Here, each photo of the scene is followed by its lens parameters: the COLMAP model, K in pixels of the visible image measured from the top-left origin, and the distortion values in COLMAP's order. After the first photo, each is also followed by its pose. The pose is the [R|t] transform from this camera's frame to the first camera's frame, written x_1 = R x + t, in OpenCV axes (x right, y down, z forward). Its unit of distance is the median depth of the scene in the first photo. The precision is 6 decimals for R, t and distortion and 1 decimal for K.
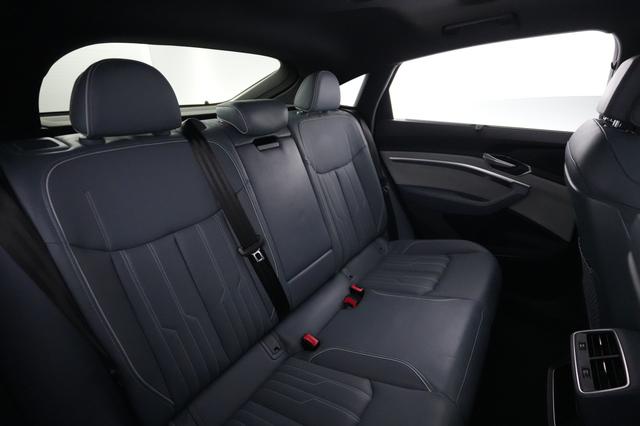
lens RADIAL K [[312.1, 0, 320.0], [0, 312.1, 213.0], [0, 0, 1]] dist [0.000199, -0.000053]
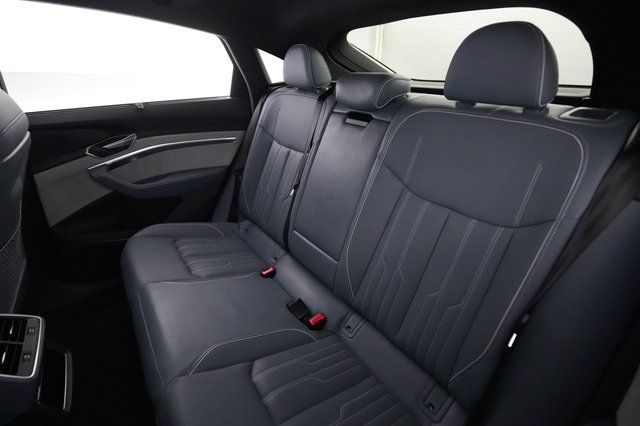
lens RADIAL K [[320.4, 0, 320.0], [0, 320.4, 213.0], [0, 0, 1]] dist [0.013509, -0.000199]
pose [[-0.361919, 0.402543, -0.840817, 0.563777], [-0.353779, 0.775175, 0.523396, -0.325927], [0.862470, 0.486891, -0.138140, 0.806466]]
